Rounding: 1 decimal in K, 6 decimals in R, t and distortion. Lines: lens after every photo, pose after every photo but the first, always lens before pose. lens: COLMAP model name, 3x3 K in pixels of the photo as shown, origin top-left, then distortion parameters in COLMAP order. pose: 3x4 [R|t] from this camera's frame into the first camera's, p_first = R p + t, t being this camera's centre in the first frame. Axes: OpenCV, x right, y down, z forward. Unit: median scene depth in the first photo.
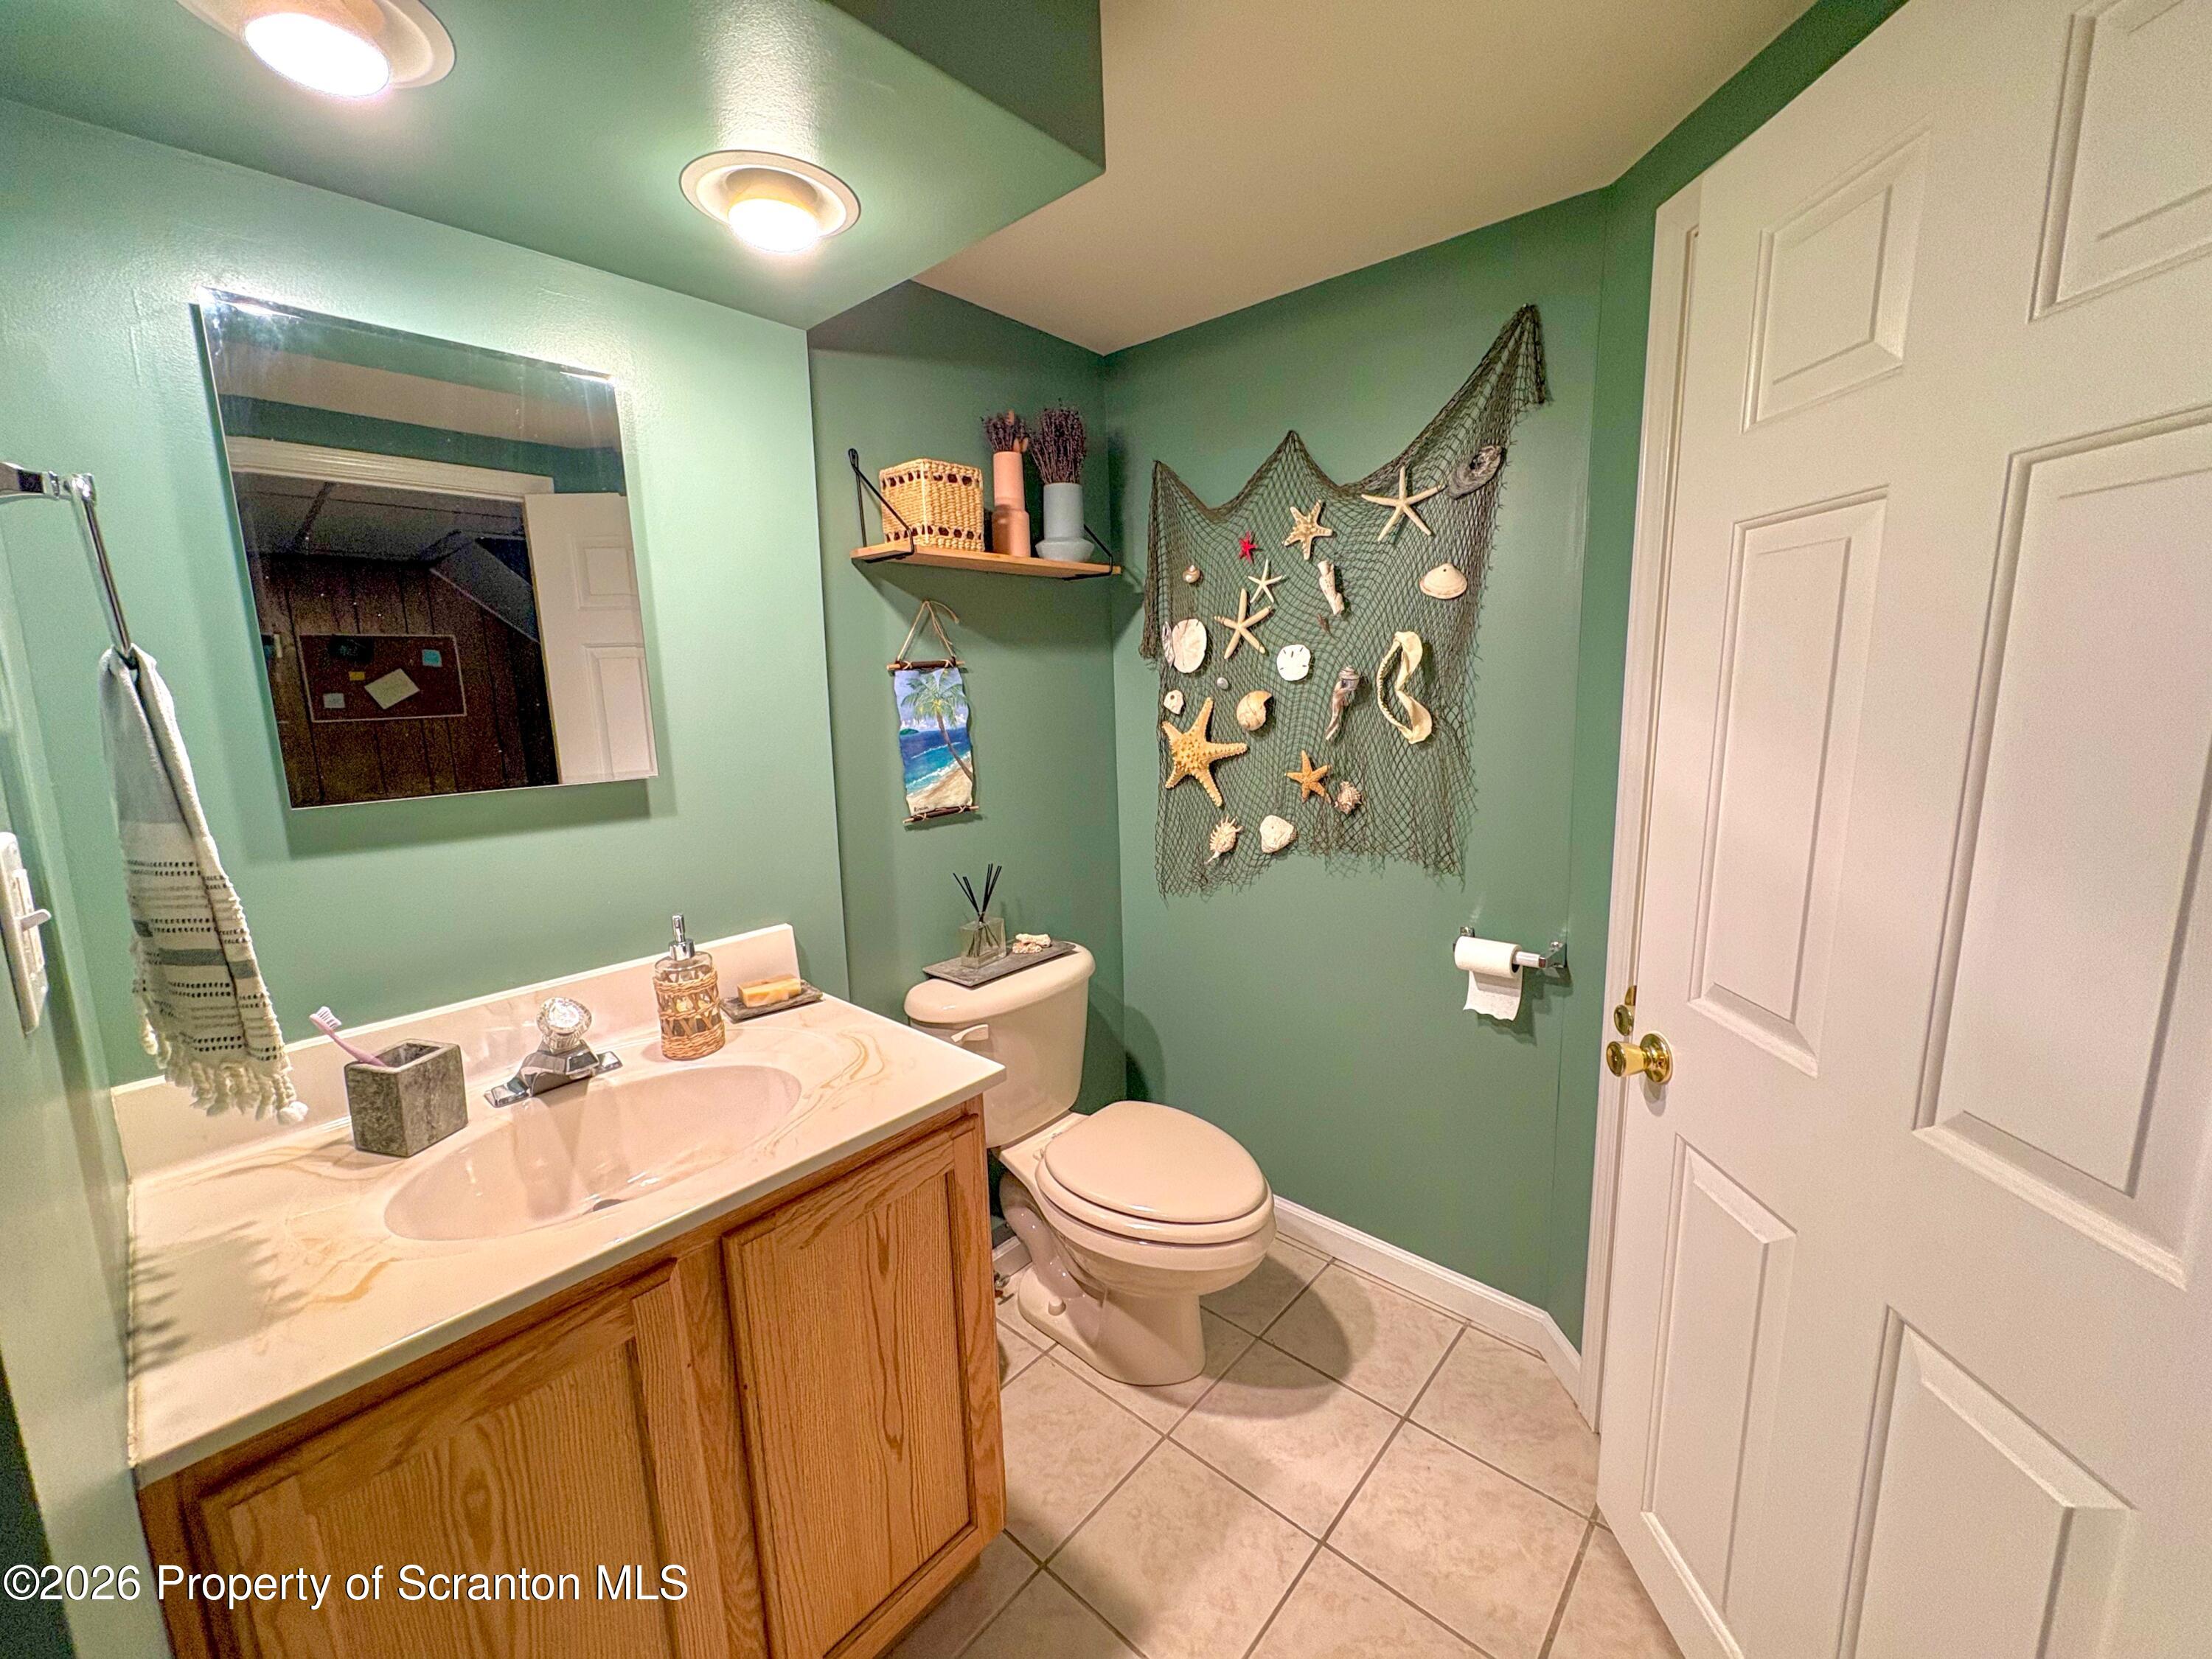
lens RADIAL K [[882.1, 0, 1110.4], [0, 882.1, 824.9], [0, 0, 1]] dist [-0.001010, -0.000147]
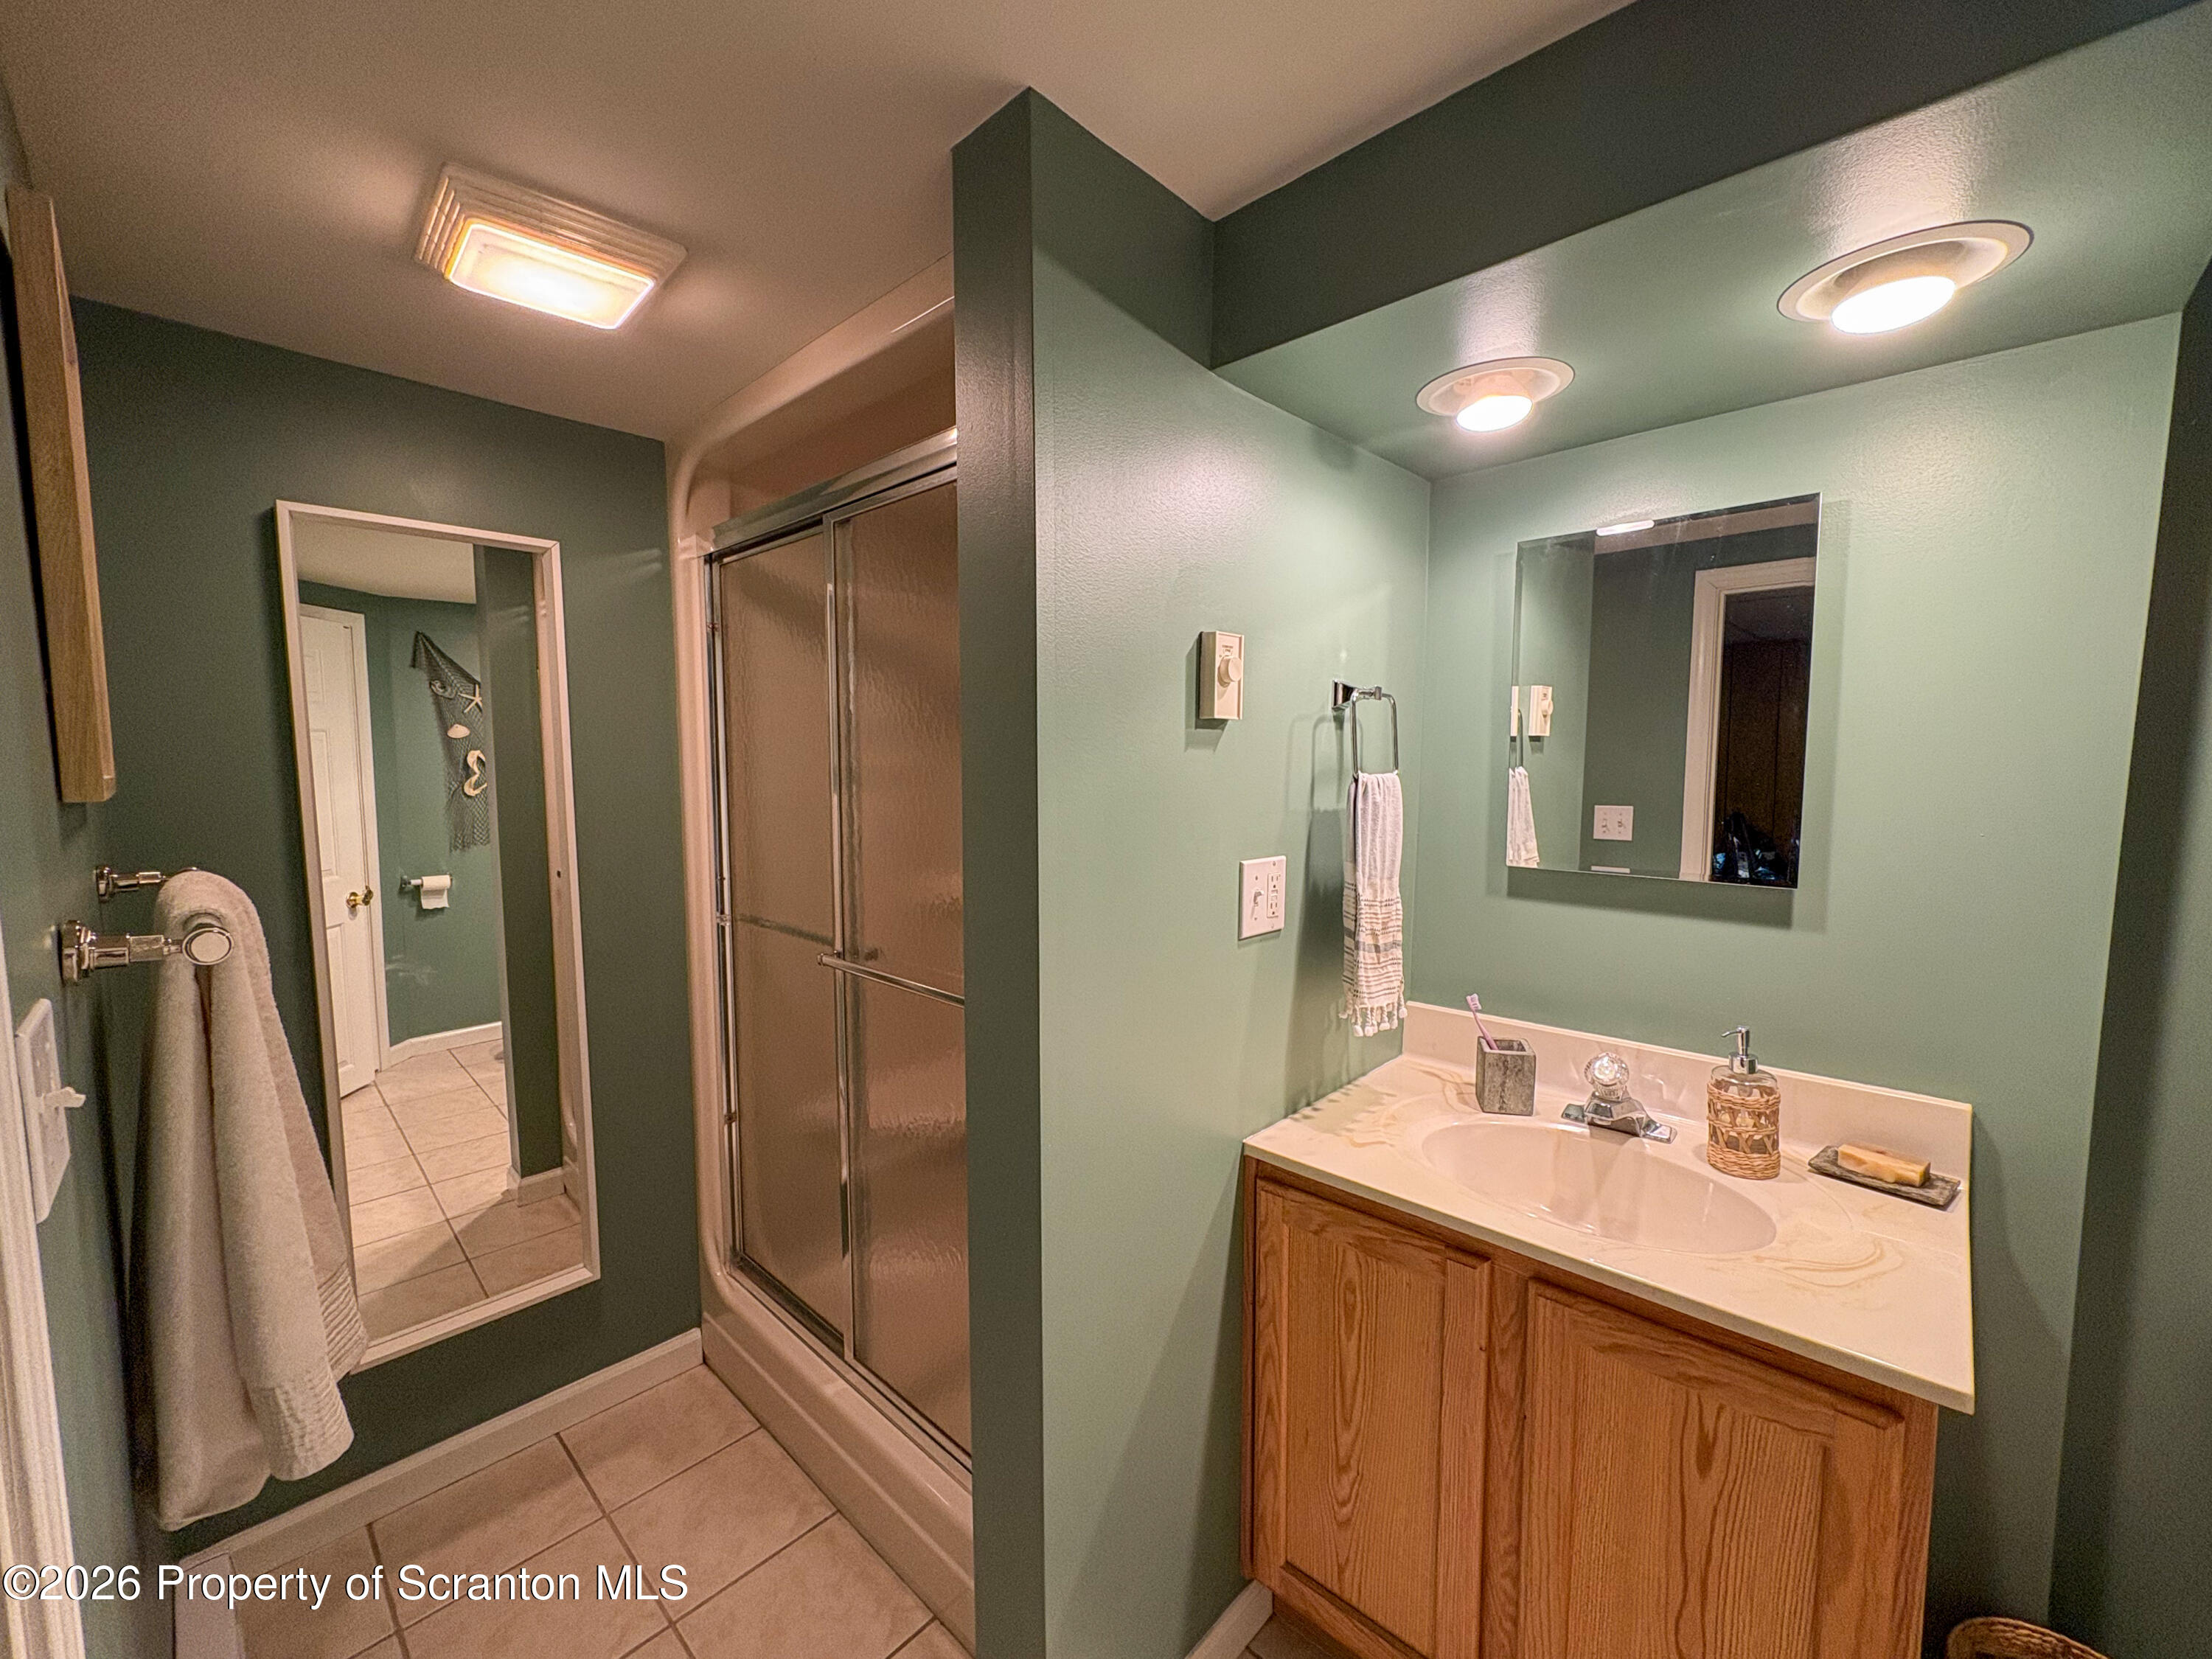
lens RADIAL K [[882.1, 0, 1110.4], [0, 882.1, 824.9], [0, 0, 1]] dist [-0.001010, -0.000147]
pose [[-0.029464, 0.100219, -0.994529, 0.577696], [-0.156314, 0.982258, 0.103613, -0.132461], [0.987268, 0.158512, -0.013276, 0.315095]]
